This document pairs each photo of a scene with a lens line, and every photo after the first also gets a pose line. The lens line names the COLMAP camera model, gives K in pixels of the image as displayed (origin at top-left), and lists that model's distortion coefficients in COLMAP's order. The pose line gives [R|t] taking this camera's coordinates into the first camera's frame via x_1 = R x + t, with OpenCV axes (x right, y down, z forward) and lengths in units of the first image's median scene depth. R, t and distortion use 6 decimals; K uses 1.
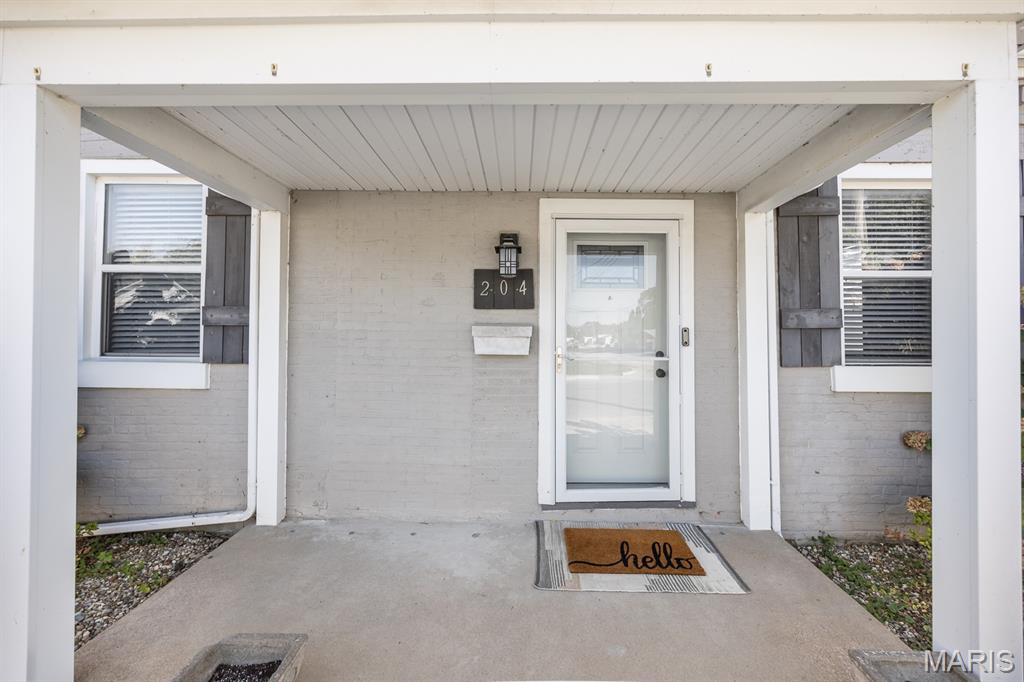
lens RADIAL K [[401.0, 0, 512.0], [0, 401.0, 341.0], [0, 0, 1]] dist [-0.001492, -0.000162]
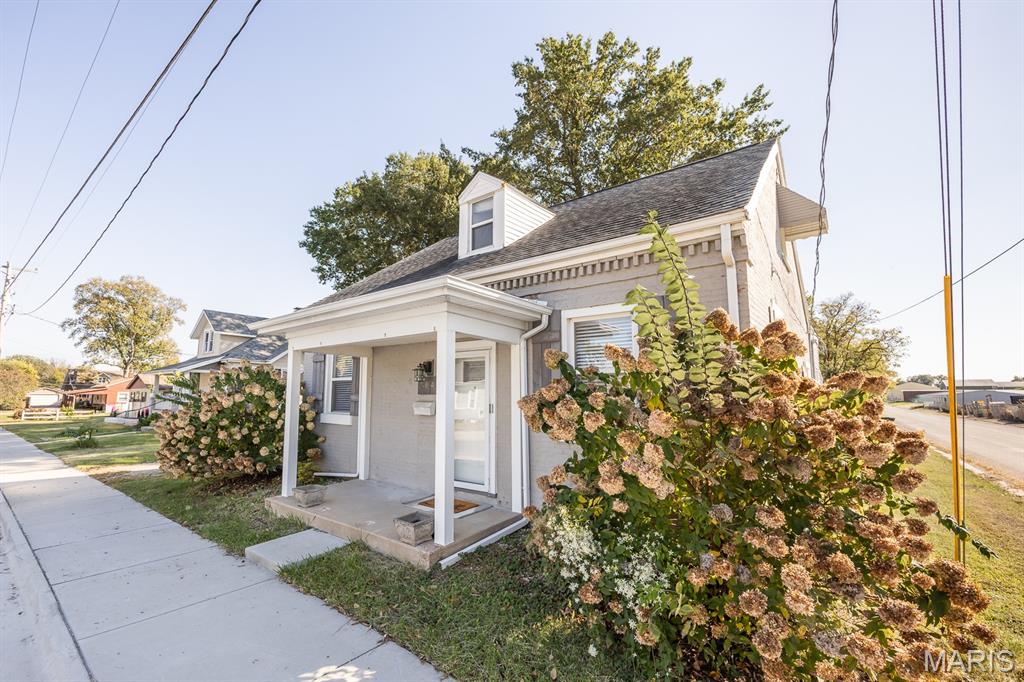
lens RADIAL K [[412.2, 0, 511.9], [0, 412.2, 360.0], [0, 0, 1]] dist [-0.000618, -0.000043]
pose [[0.810229, -0.053181, -0.583696, 1.724694], [0.002639, 0.996196, -0.087101, -0.069726], [0.586108, 0.069032, 0.807287, -0.601481]]
